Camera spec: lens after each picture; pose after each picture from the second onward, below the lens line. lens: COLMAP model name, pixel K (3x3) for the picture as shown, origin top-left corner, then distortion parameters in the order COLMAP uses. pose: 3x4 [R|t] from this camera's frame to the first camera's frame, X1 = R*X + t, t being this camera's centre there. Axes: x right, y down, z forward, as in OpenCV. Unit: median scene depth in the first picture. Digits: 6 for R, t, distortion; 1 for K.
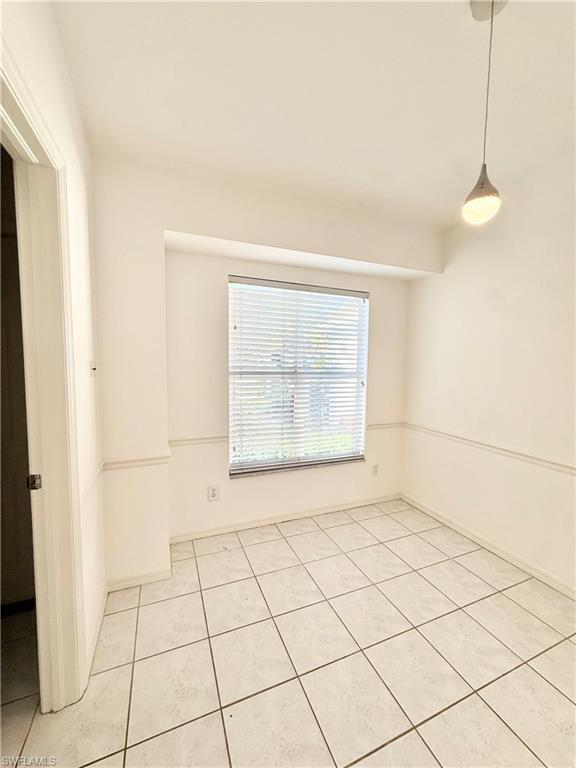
lens RADIAL K [[307.3, 0, 291.7], [0, 307.3, 383.7], [0, 0, 1]] dist [-0.001602, -0.000453]
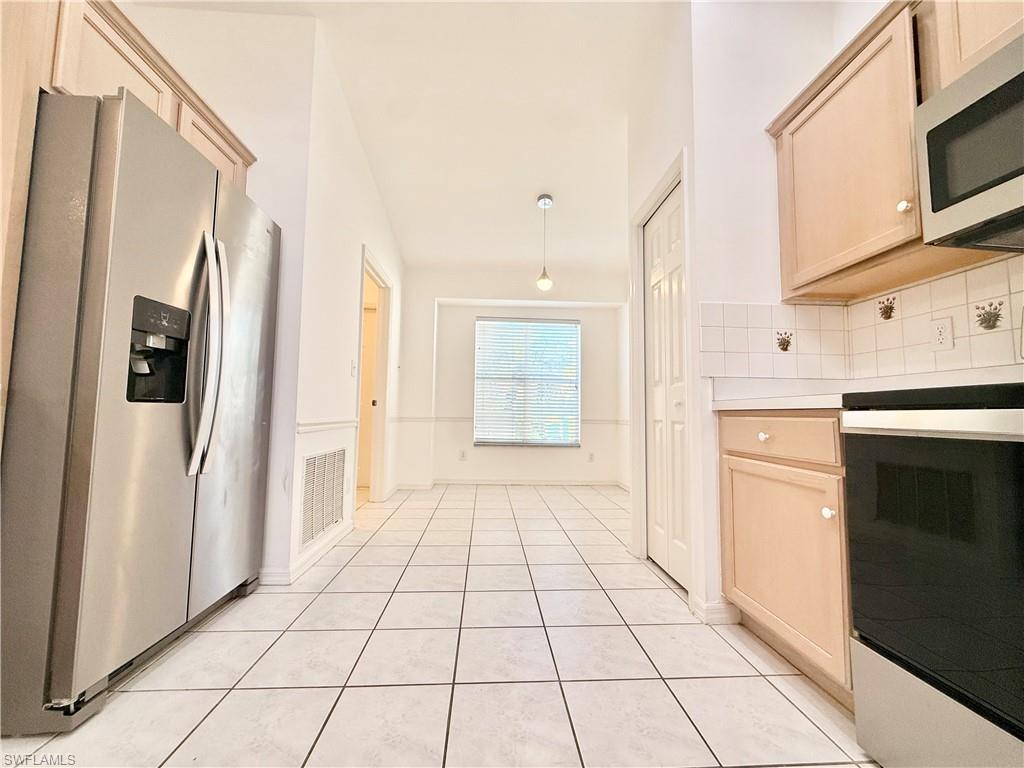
lens RADIAL K [[409.8, 0, 509.8], [0, 409.8, 384.0], [0, 0, 1]] dist [-0.001602, -0.000453]
pose [[0.949306, -0.029010, -0.313013, 0.592831], [-0.020301, 0.987996, -0.153138, 0.302630], [0.313698, 0.151729, 0.937322, -0.850528]]
